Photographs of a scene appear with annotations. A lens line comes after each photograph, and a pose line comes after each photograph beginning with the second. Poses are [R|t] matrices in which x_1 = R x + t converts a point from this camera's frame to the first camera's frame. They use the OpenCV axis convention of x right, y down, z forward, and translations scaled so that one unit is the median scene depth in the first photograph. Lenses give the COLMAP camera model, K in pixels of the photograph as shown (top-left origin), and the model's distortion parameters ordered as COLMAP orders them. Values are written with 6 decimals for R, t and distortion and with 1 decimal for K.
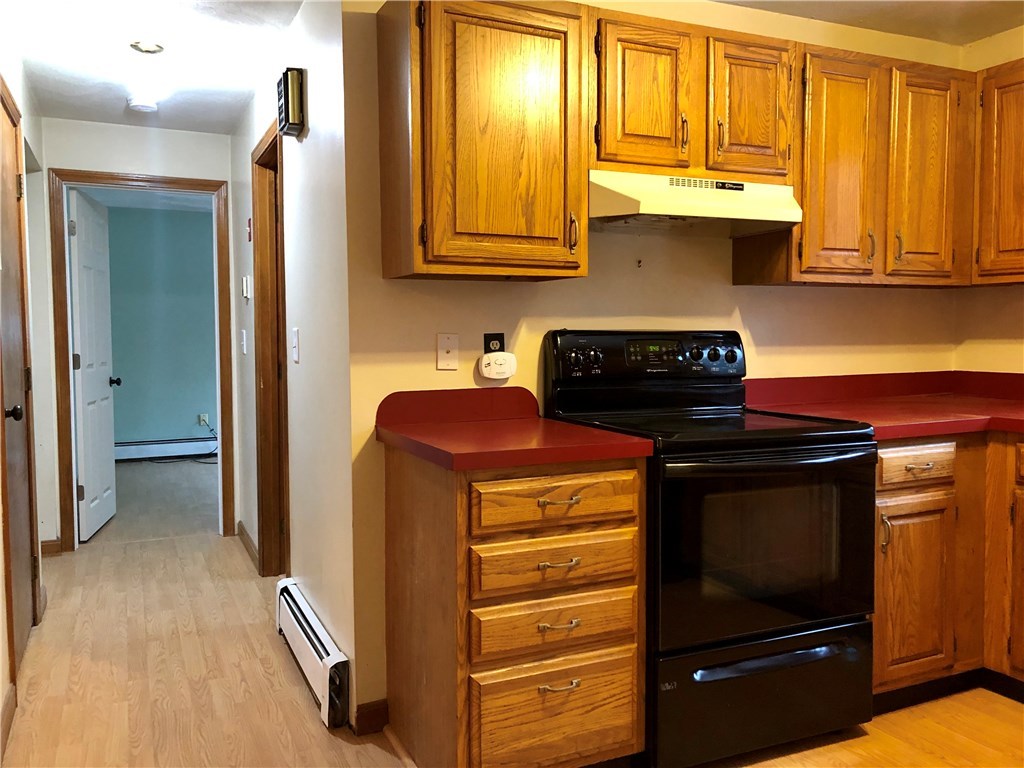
lens RADIAL K [[836.1, 0, 512.0], [0, 836.1, 384.0], [0, 0, 1]] dist [0.004830, -0.001304]
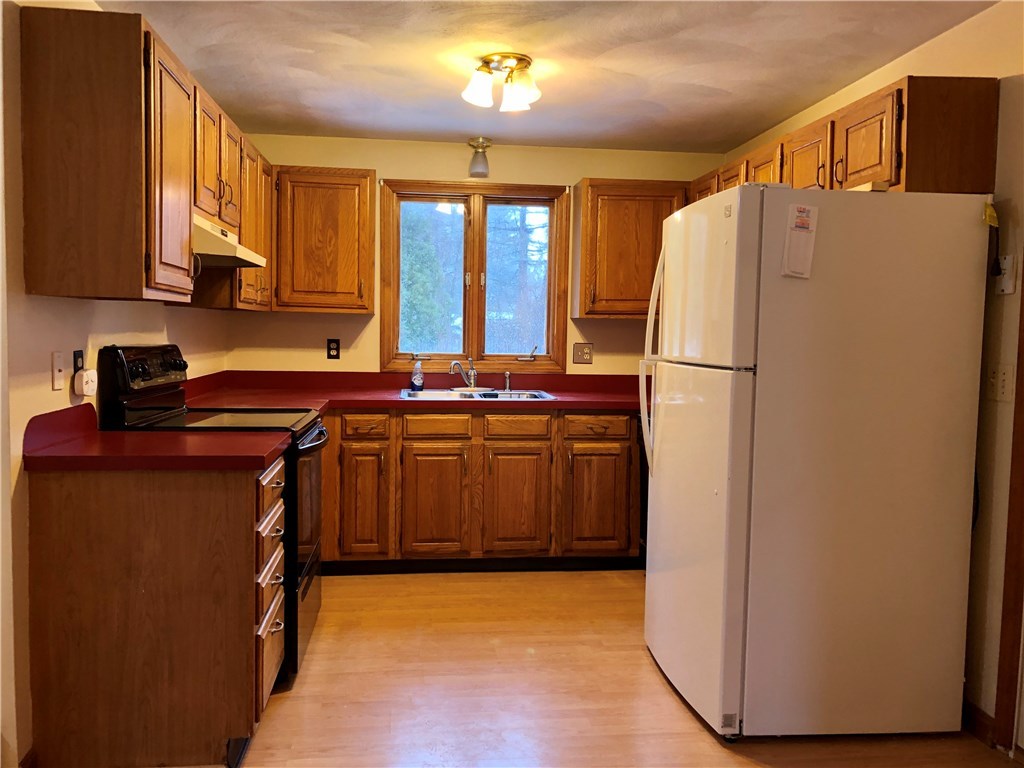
lens RADIAL K [[836.1, 0, 512.0], [0, 836.1, 384.0], [0, 0, 1]] dist [0.004830, -0.001304]
pose [[0.302102, -0.050012, 0.951963, -0.822047], [0.036951, 0.998487, 0.040730, -0.042322], [-0.952559, 0.022871, 0.303493, 0.196322]]
